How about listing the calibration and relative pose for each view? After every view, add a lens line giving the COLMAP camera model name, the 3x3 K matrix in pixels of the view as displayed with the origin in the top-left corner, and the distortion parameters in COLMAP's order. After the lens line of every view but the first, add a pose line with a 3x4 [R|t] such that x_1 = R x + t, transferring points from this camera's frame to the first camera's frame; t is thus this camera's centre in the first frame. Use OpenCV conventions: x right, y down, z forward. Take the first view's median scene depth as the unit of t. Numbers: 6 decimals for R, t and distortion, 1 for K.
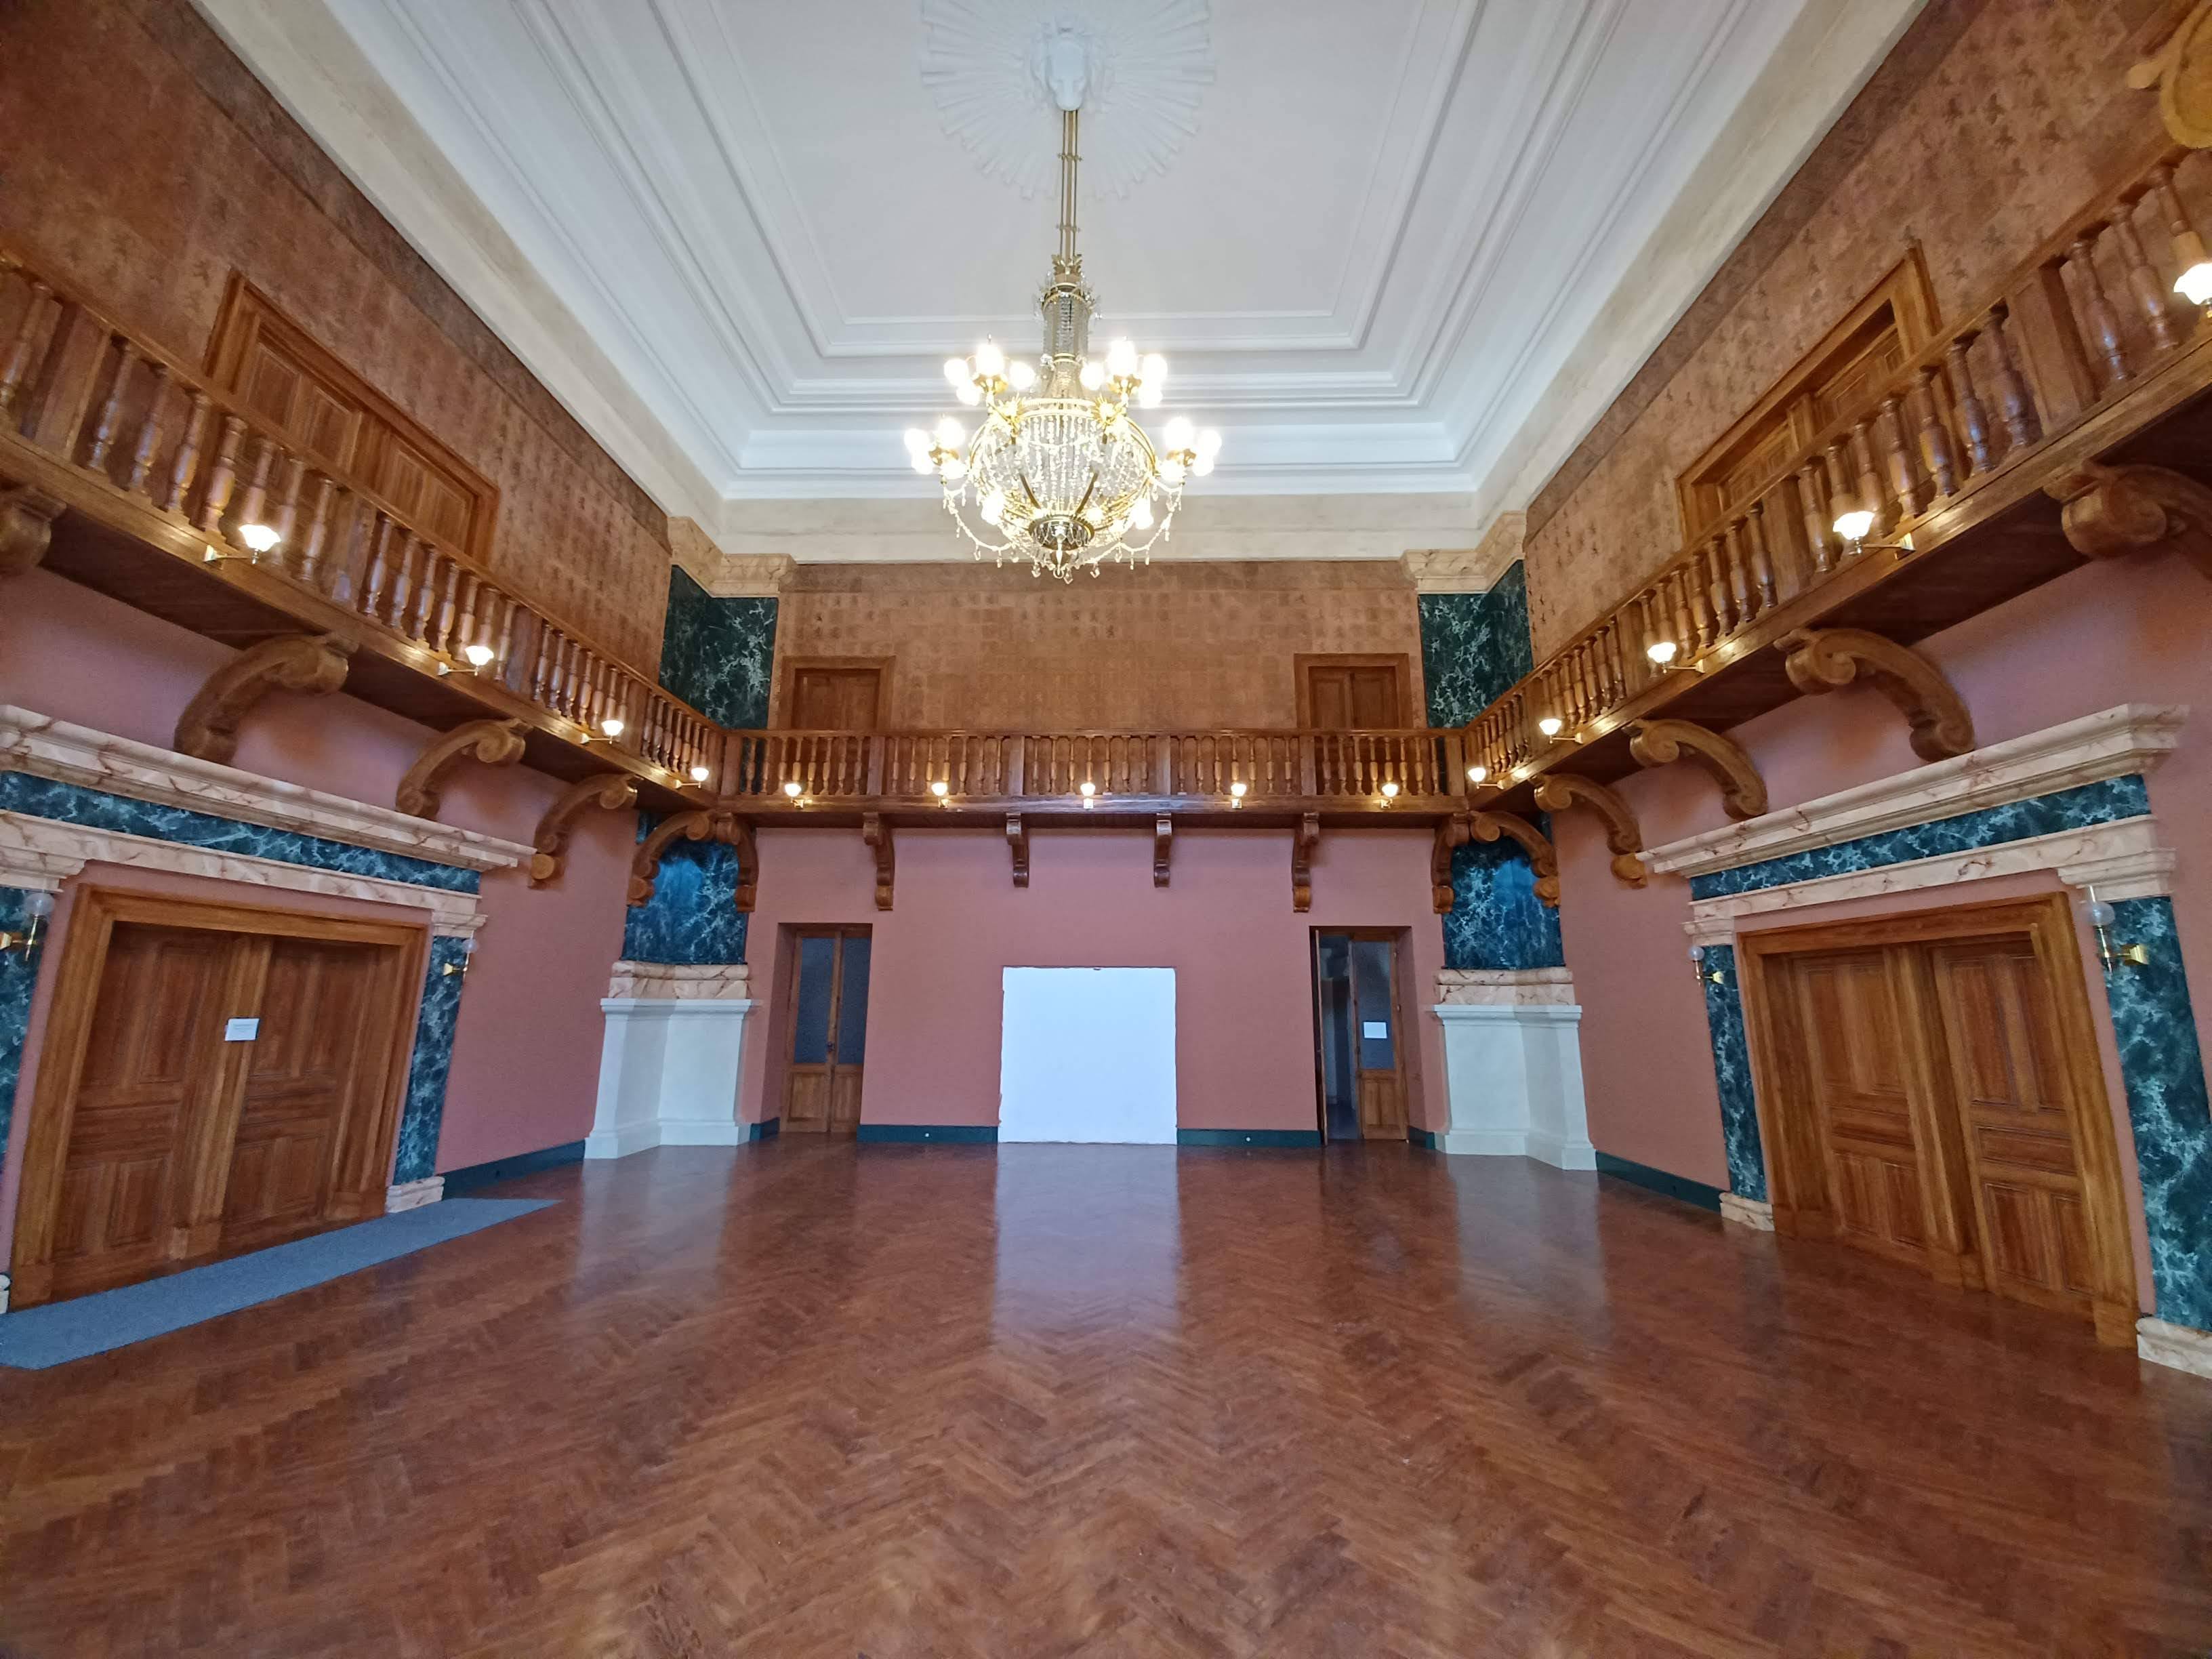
lens RADIAL K [[872.9, 0, 1095.6], [0, 872.9, 838.1], [0, 0, 1]] dist [0.006420, -0.008465]
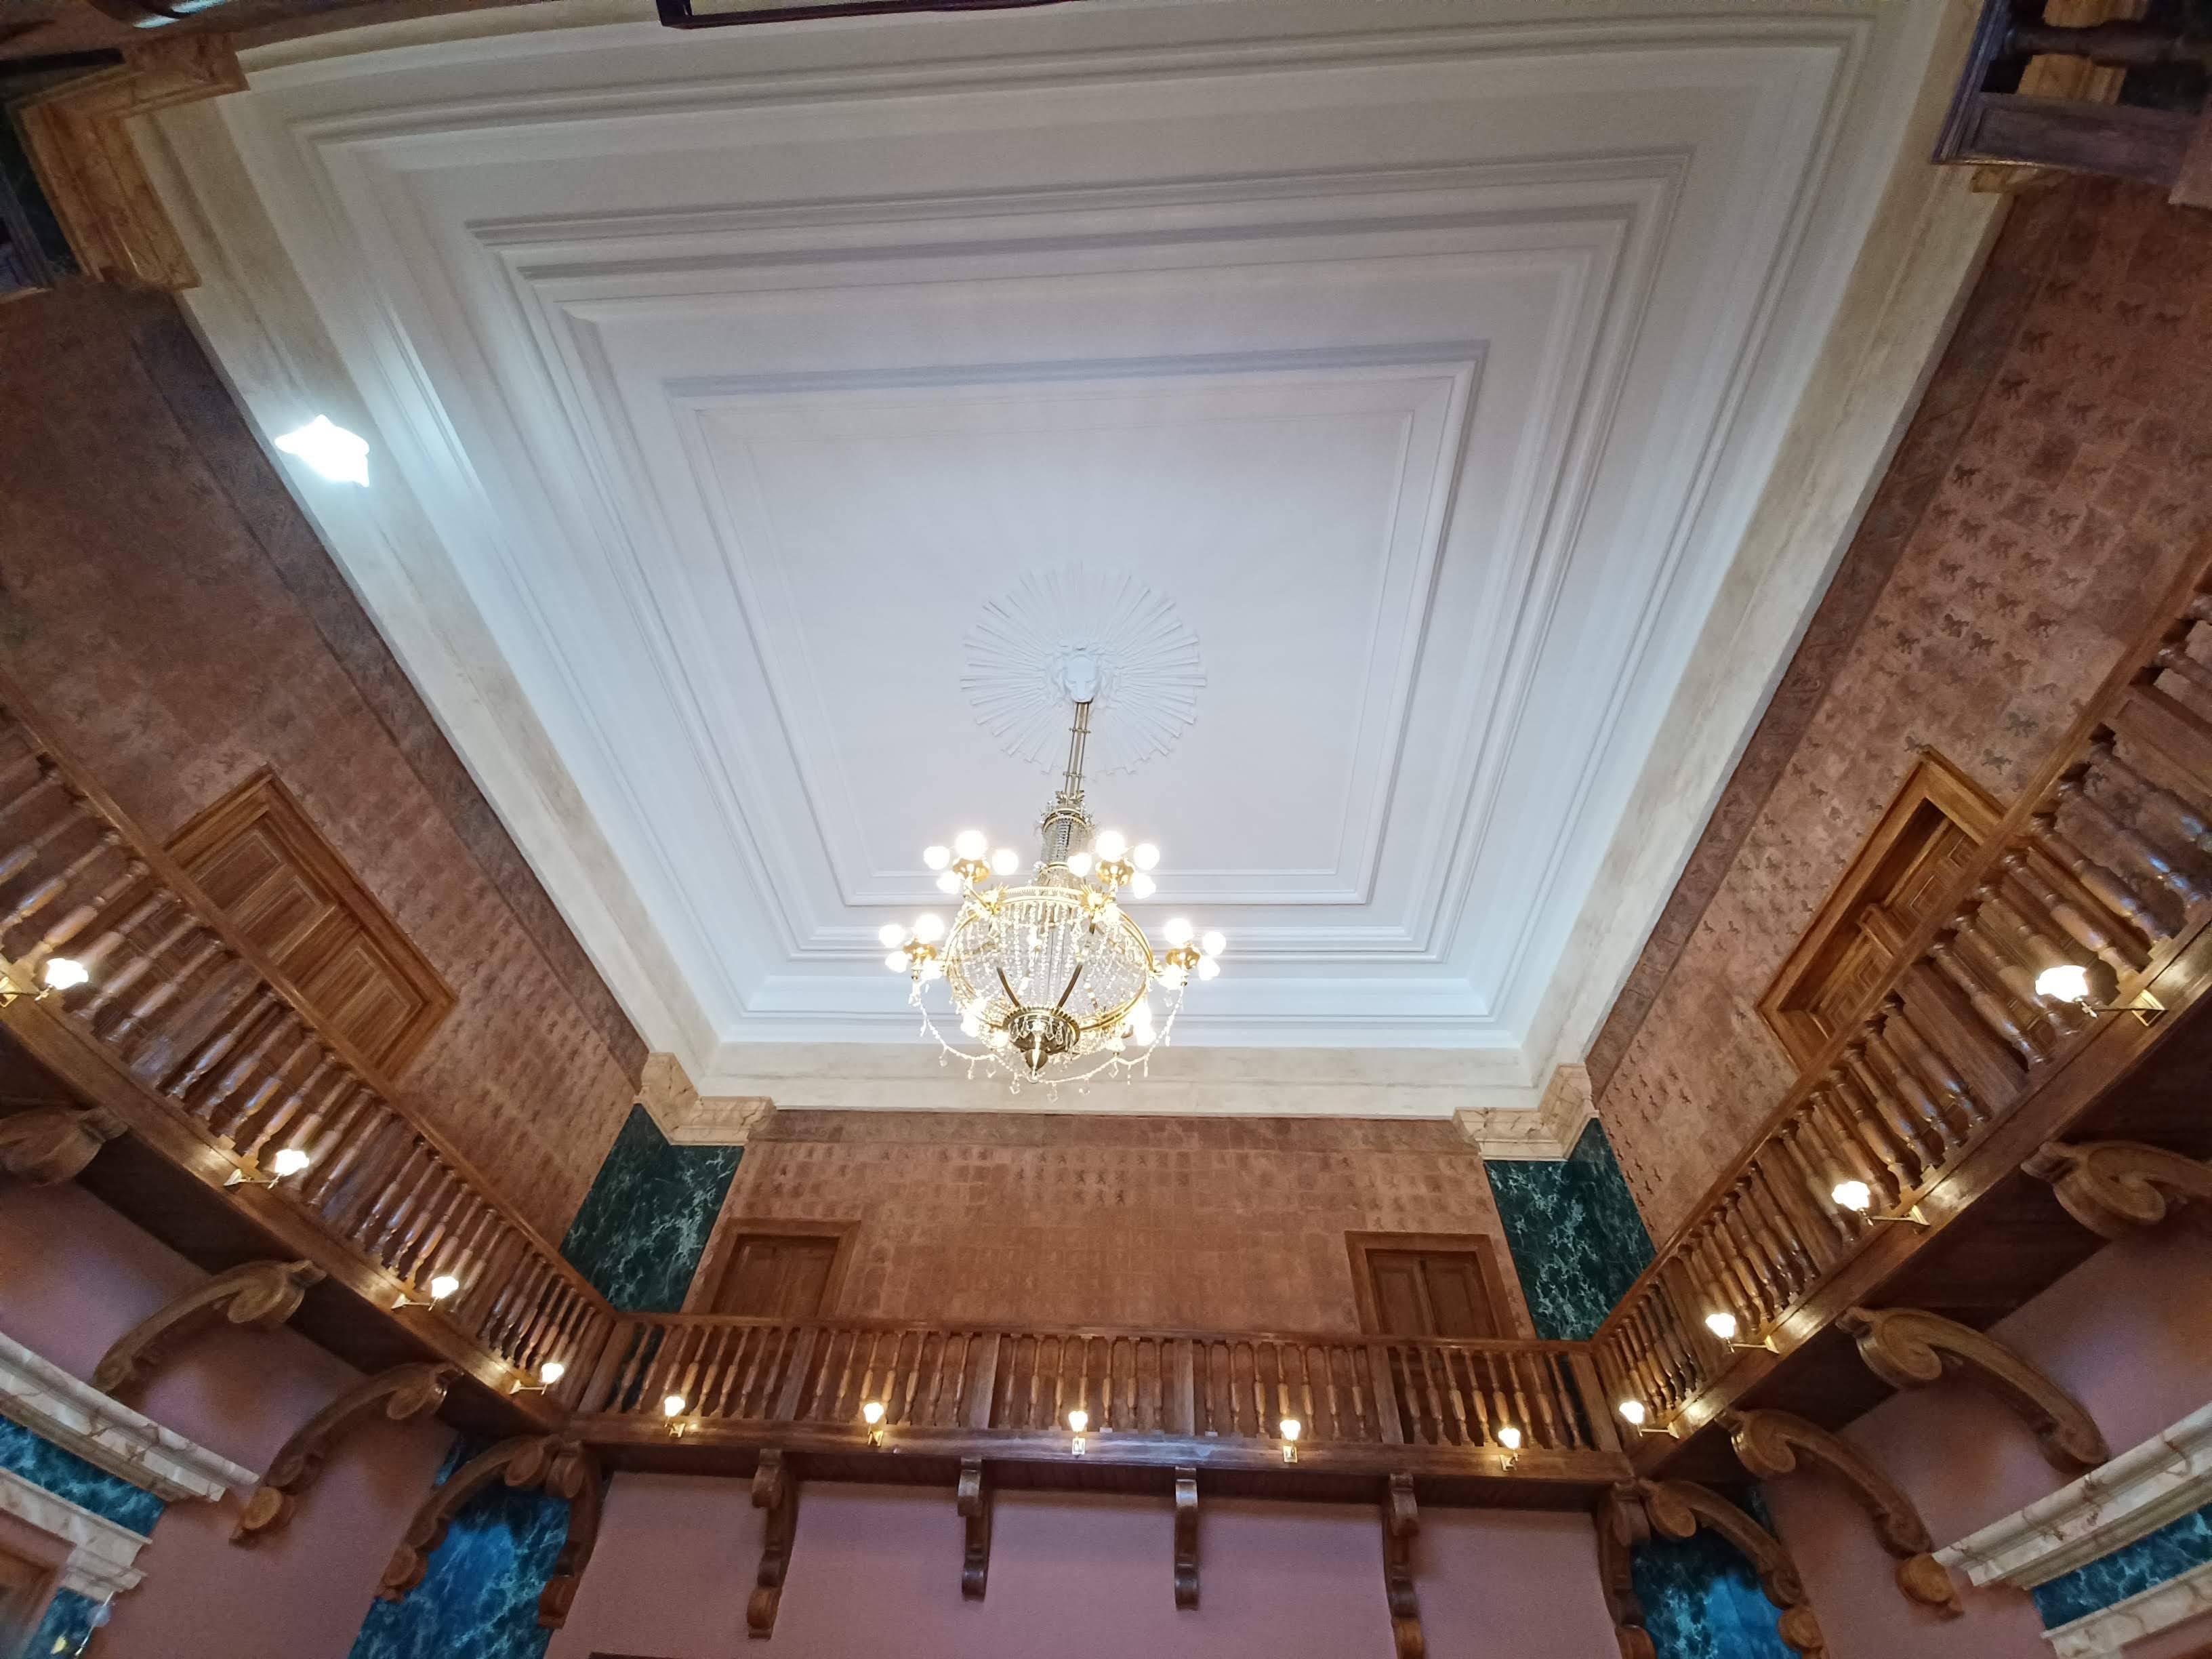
lens RADIAL K [[872.9, 0, 1107.5], [0, 872.9, 818.8], [0, 0, 1]] dist [0.006420, -0.008465]
pose [[0.999234, 0.015748, -0.035831, 0.036840], [-0.034843, 0.774903, -0.631119, 0.014177], [0.017827, 0.631884, 0.774858, 0.156151]]
